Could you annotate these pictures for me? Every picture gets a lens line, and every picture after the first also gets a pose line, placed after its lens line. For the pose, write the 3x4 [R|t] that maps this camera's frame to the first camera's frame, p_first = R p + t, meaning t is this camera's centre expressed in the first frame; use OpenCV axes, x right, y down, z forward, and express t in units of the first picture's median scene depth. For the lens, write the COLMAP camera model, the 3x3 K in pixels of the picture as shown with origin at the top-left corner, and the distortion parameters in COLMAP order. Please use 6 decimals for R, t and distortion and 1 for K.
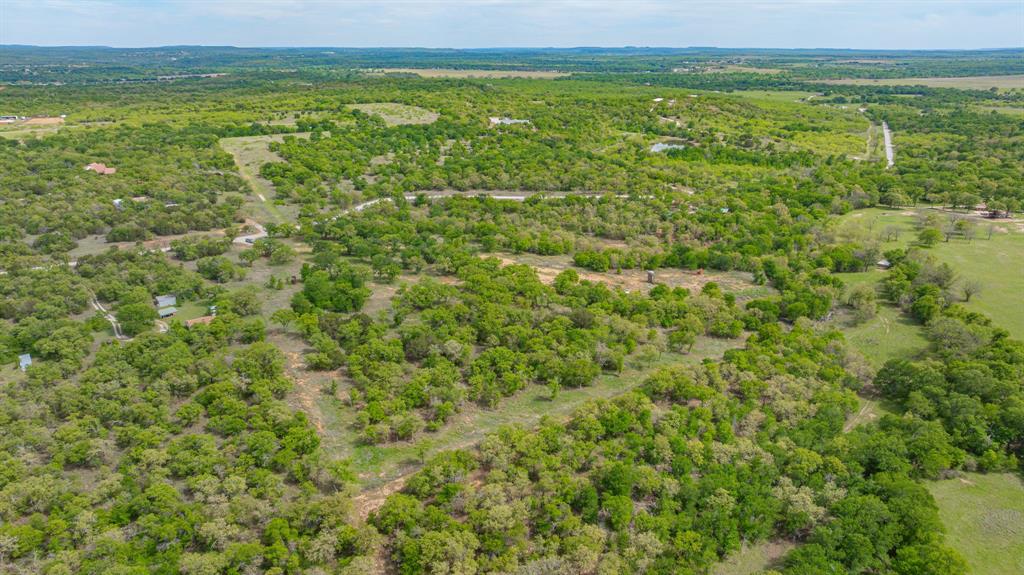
lens RADIAL K [[731.6, 0, 507.5], [0, 731.6, 285.9], [0, 0, 1]] dist [-0.036935, 0.038369]
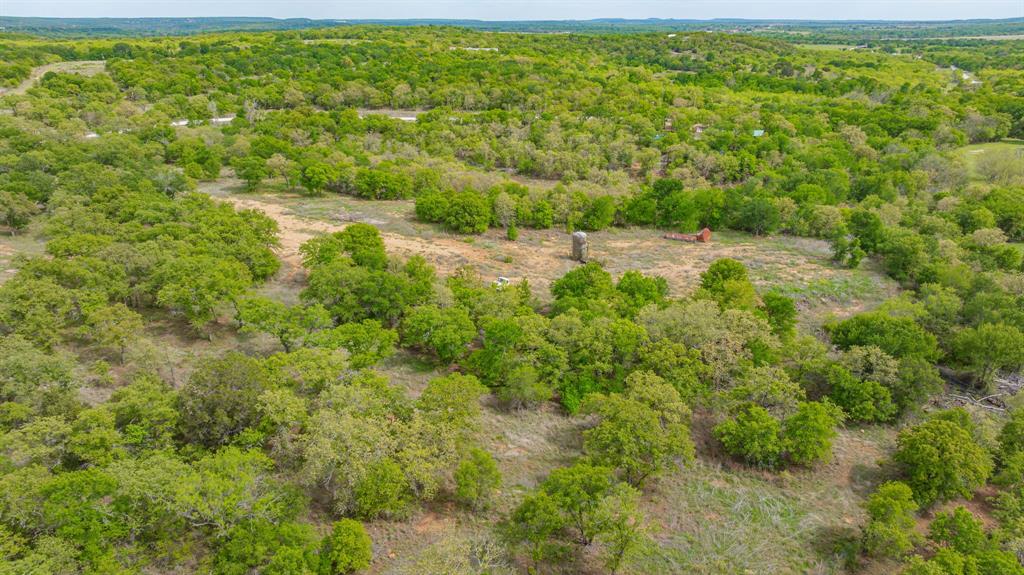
lens RADIAL K [[731.6, 0, 517.9], [0, 731.6, 286.0], [0, 0, 1]] dist [-0.036935, 0.038369]
pose [[0.999851, 0.008523, -0.015032, 0.142068], [-0.008045, 0.999470, 0.031543, -0.002426], [0.015292, -0.031417, 0.999389, 0.500349]]
